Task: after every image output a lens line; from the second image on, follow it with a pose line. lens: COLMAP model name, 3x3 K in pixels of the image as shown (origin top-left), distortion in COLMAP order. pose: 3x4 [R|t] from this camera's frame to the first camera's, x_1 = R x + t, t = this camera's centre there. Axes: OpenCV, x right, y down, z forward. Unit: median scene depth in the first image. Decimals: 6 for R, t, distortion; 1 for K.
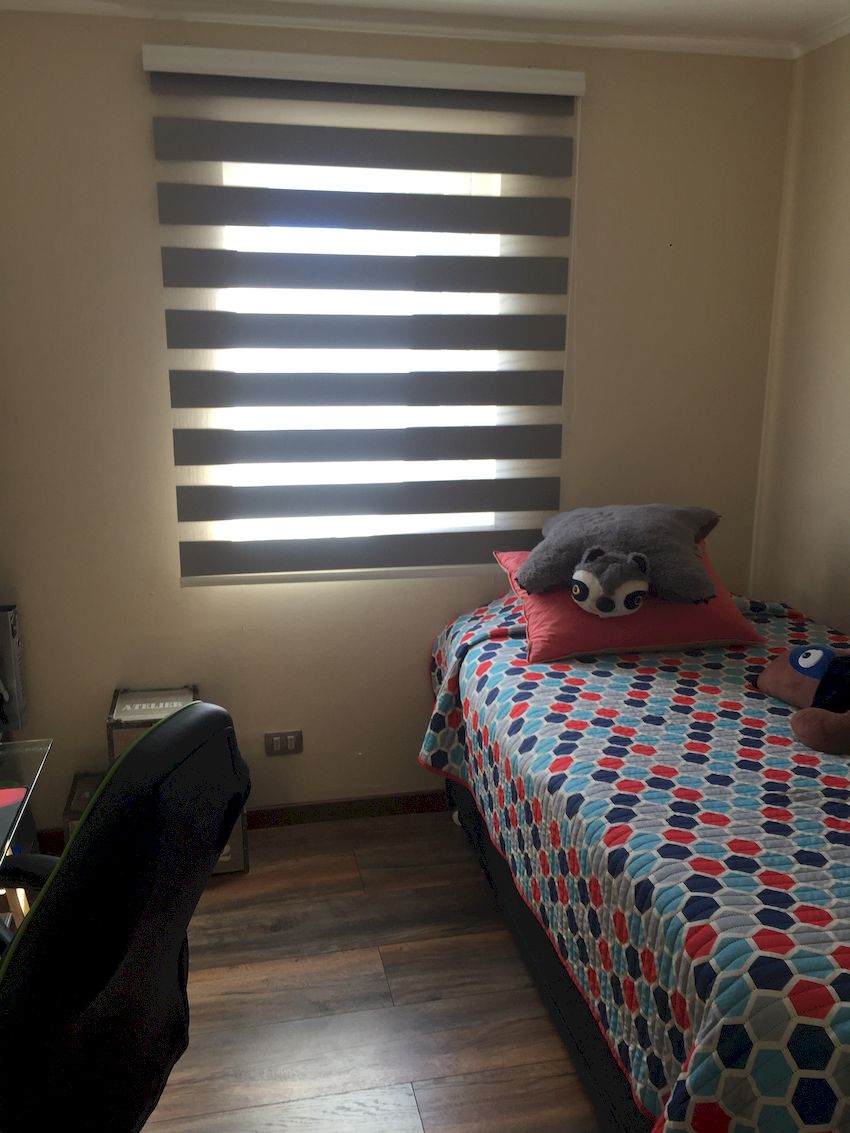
lens RADIAL K [[975.8, 0, 423.0], [0, 975.8, 565.3], [0, 0, 1]] dist [0.067817, -0.097570]
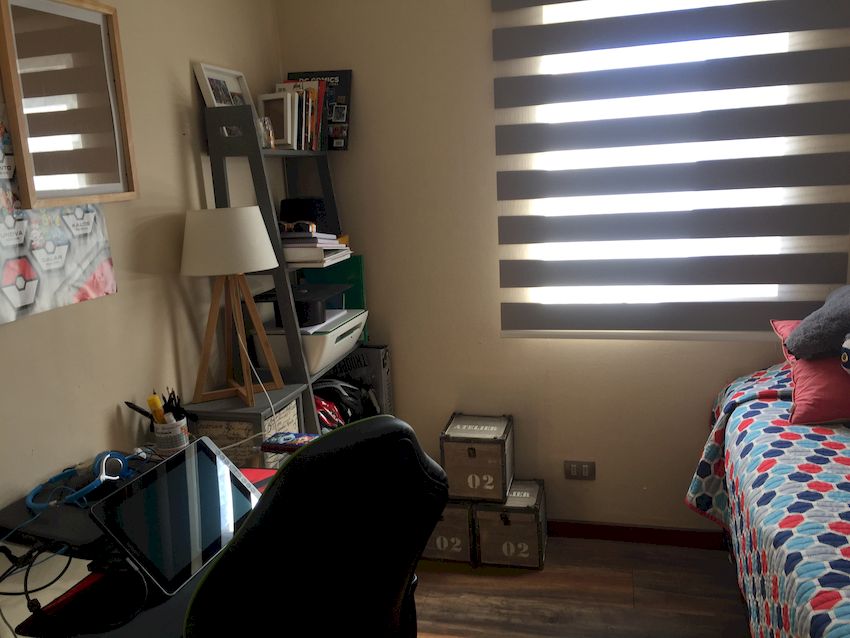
lens RADIAL K [[732.1, 0, 425.3], [0, 732.1, 314.1], [0, 0, 1]] dist [0.067817, -0.097570]
pose [[0.891512, 0.032842, -0.451805, 0.107567], [-0.045532, 0.998814, -0.017240, 0.012344], [0.450703, 0.035941, 0.891950, 0.094119]]
